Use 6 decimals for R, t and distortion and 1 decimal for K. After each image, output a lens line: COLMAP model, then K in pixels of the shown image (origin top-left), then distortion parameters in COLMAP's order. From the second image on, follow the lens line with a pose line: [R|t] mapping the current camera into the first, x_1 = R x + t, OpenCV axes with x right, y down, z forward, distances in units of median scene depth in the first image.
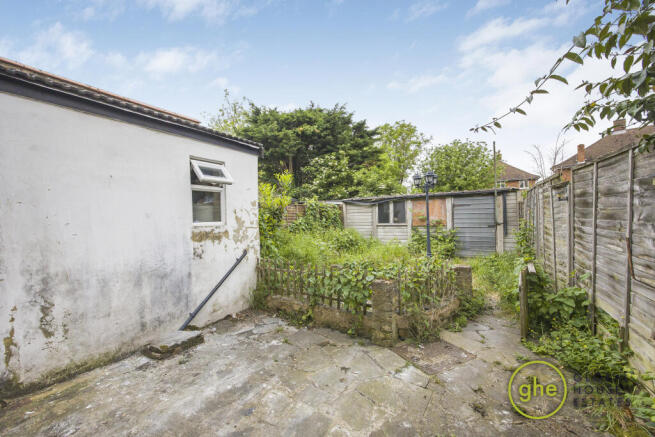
lens RADIAL K [[265.5, 0, 325.6], [0, 265.5, 218.0], [0, 0, 1]] dist [-0.001647, 0.000186]
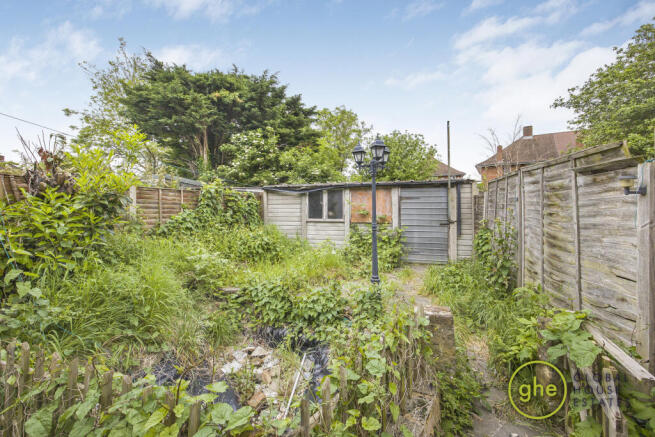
lens RADIAL K [[265.5, 0, 327.8], [0, 265.5, 202.5], [0, 0, 1]] dist [-0.001647, 0.000186]
pose [[0.974153, 0.024396, 0.224567, 0.057894], [-0.019775, 0.999544, -0.022806, -0.007130], [-0.225021, 0.017775, 0.974192, 0.175010]]
